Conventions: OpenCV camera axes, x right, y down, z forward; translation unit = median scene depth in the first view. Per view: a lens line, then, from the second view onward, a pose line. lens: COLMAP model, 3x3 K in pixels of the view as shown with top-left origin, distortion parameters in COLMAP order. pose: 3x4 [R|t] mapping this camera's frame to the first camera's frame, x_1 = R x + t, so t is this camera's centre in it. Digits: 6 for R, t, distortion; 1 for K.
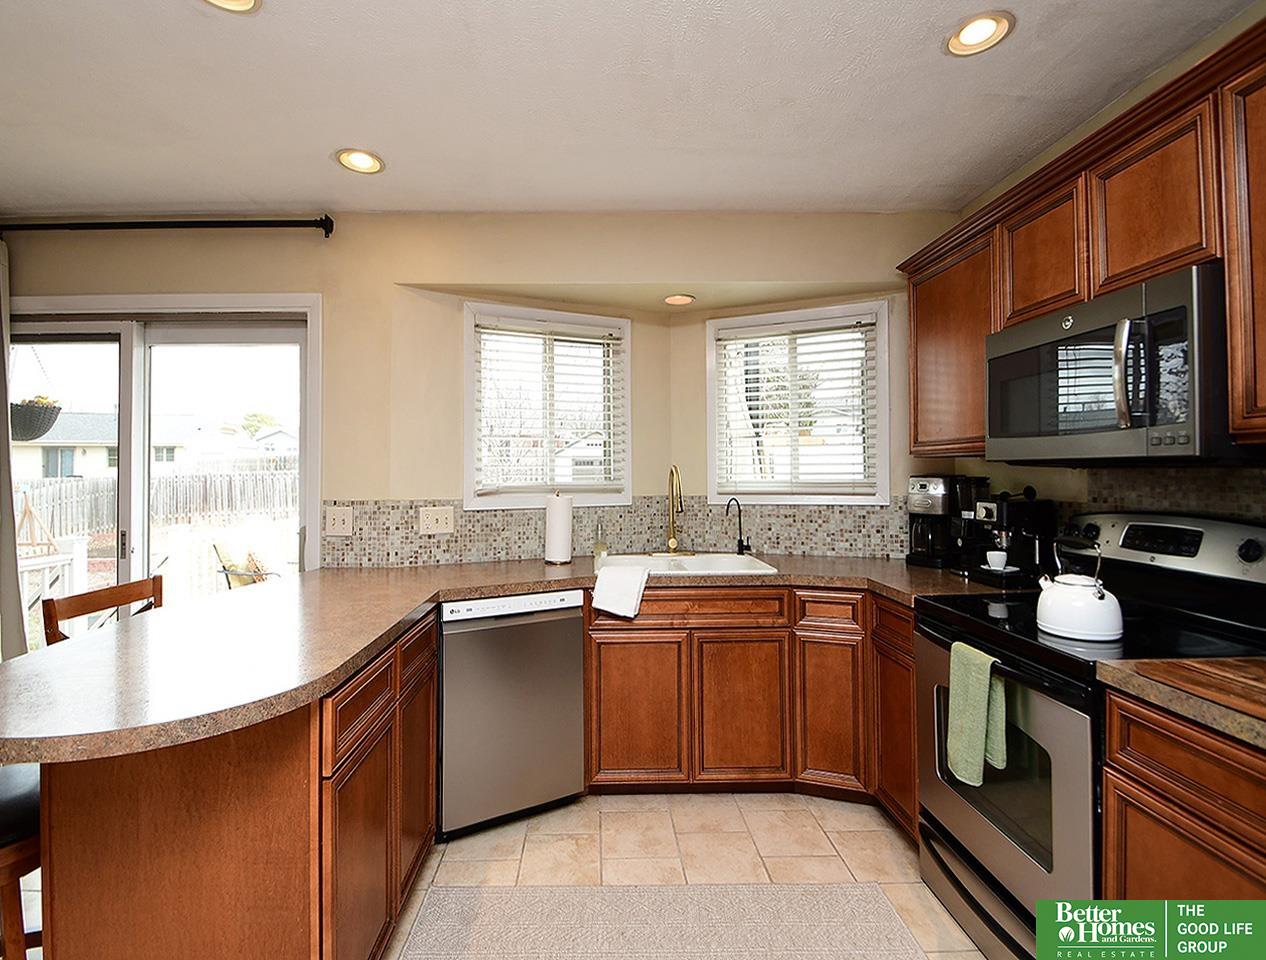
lens RADIAL K [[592.6, 0, 594.4], [0, 592.6, 467.5], [0, 0, 1]] dist [0.001233, -0.000168]
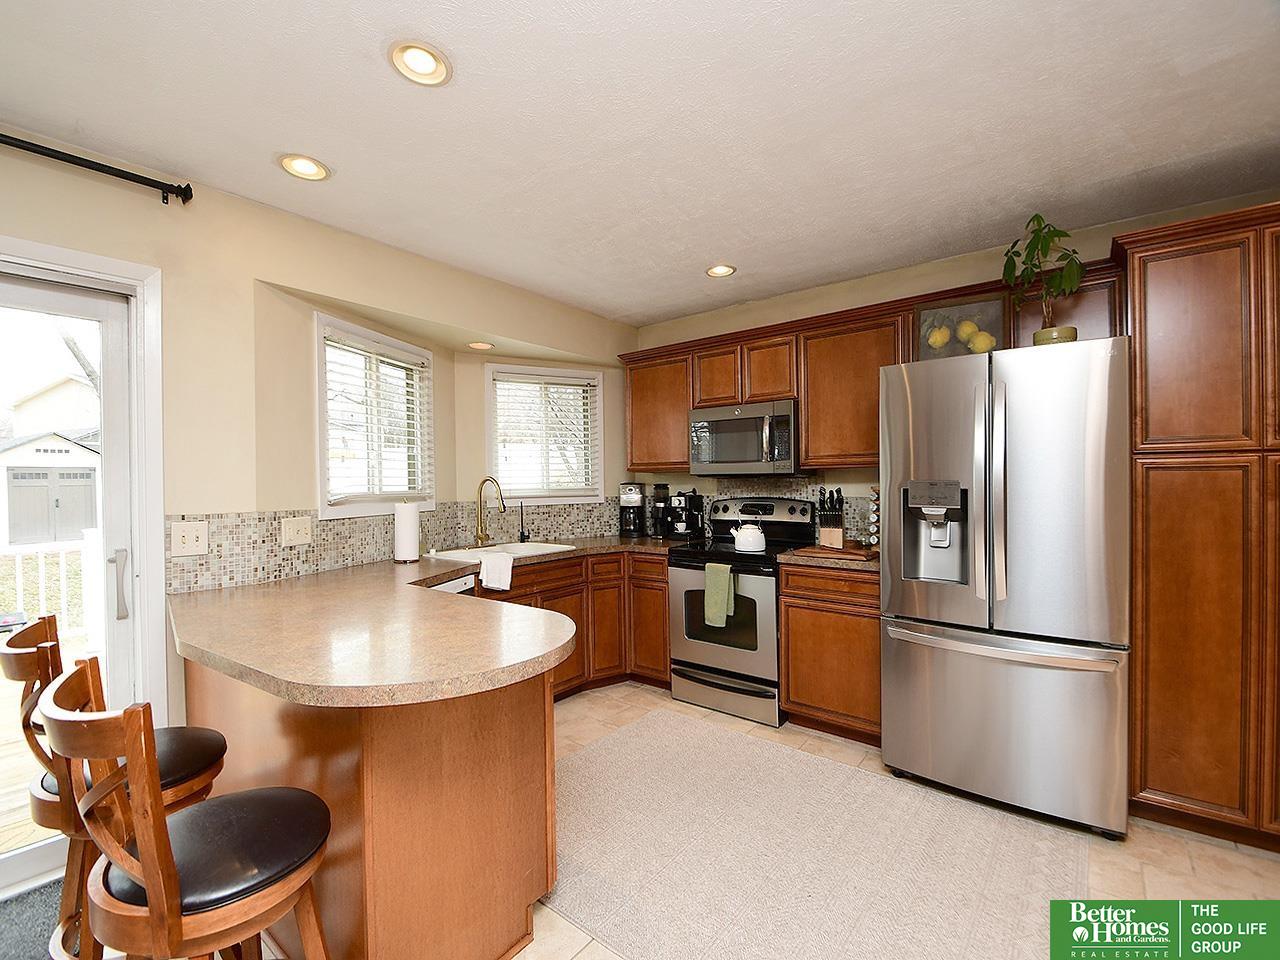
lens RADIAL K [[572.5, 0, 634.5], [0, 572.5, 487.1], [0, 0, 1]] dist [-0.001455, -0.000728]
pose [[0.632098, -0.007779, 0.774850, -0.657174], [0.000428, 0.999953, 0.009690, 0.007548], [-0.774889, -0.005794, 0.632071, -0.029715]]
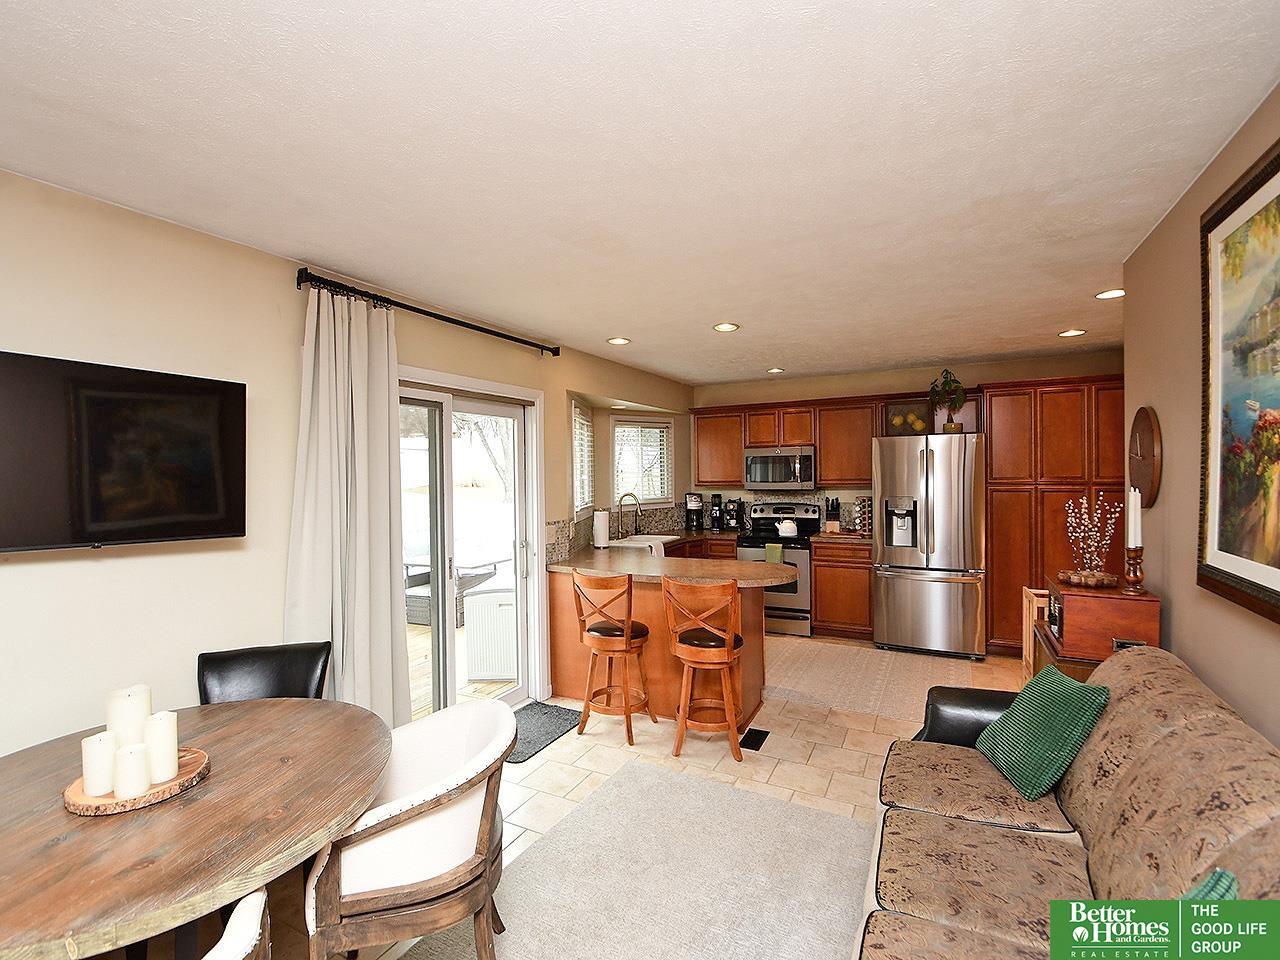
lens RADIAL K [[618.2, 0, 640.0], [0, 618.2, 480.0], [0, 0, 1]] dist [0.003507, 0.000361]
pose [[0.447533, -0.012274, 0.894183, -1.787102], [0.005957, 0.999925, 0.010744, -0.071971], [-0.894248, 0.000518, 0.447572, 0.036717]]
